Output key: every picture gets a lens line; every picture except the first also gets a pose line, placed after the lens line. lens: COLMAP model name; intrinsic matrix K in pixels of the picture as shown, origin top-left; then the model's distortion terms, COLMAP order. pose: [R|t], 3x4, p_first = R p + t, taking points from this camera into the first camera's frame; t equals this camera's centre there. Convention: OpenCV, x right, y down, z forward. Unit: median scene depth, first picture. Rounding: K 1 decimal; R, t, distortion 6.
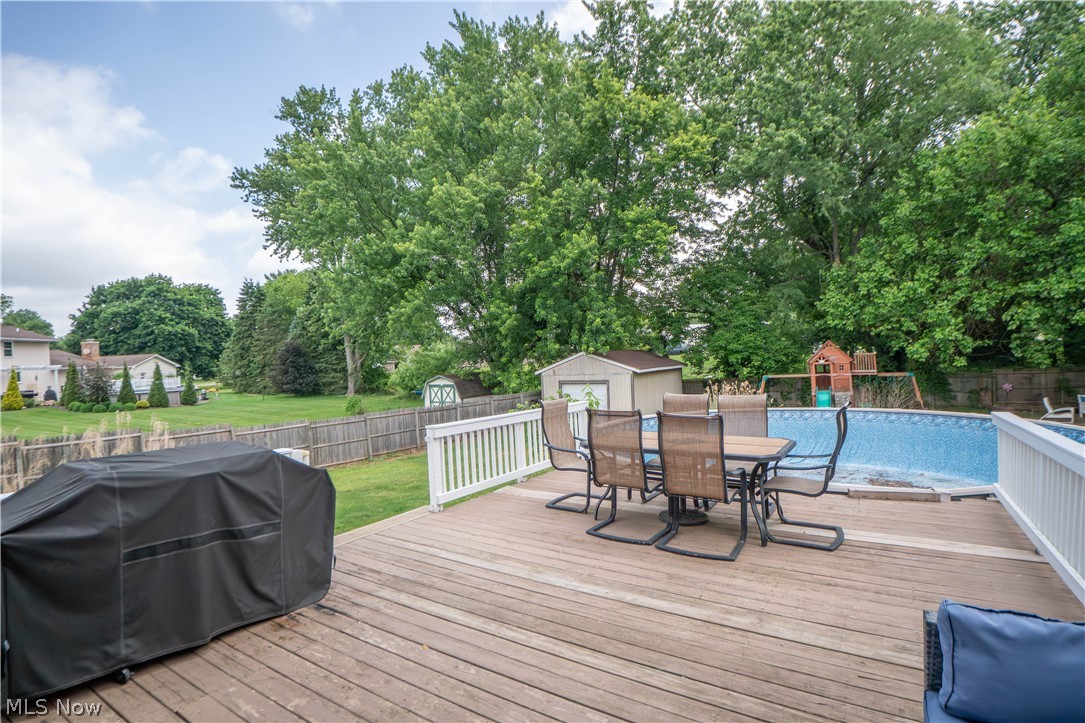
lens RADIAL K [[550.9, 0, 540.6], [0, 550.9, 355.6], [0, 0, 1]] dist [-0.034779, 0.000687]
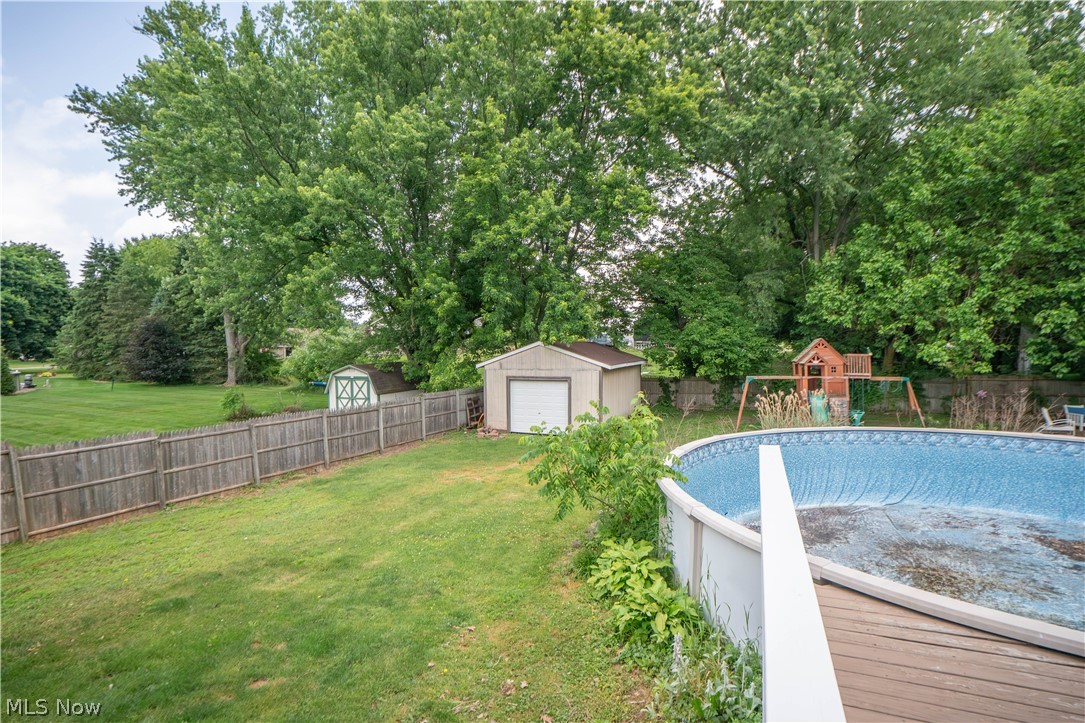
lens RADIAL K [[560.2, 0, 556.9], [0, 560.2, 359.2], [0, 0, 1]] dist [-0.027900, -0.000225]
pose [[0.980365, 0.028105, 0.195181, -0.047816], [-0.032420, 0.999295, 0.018949, 0.001768], [-0.194510, -0.024905, 0.980584, 0.145578]]
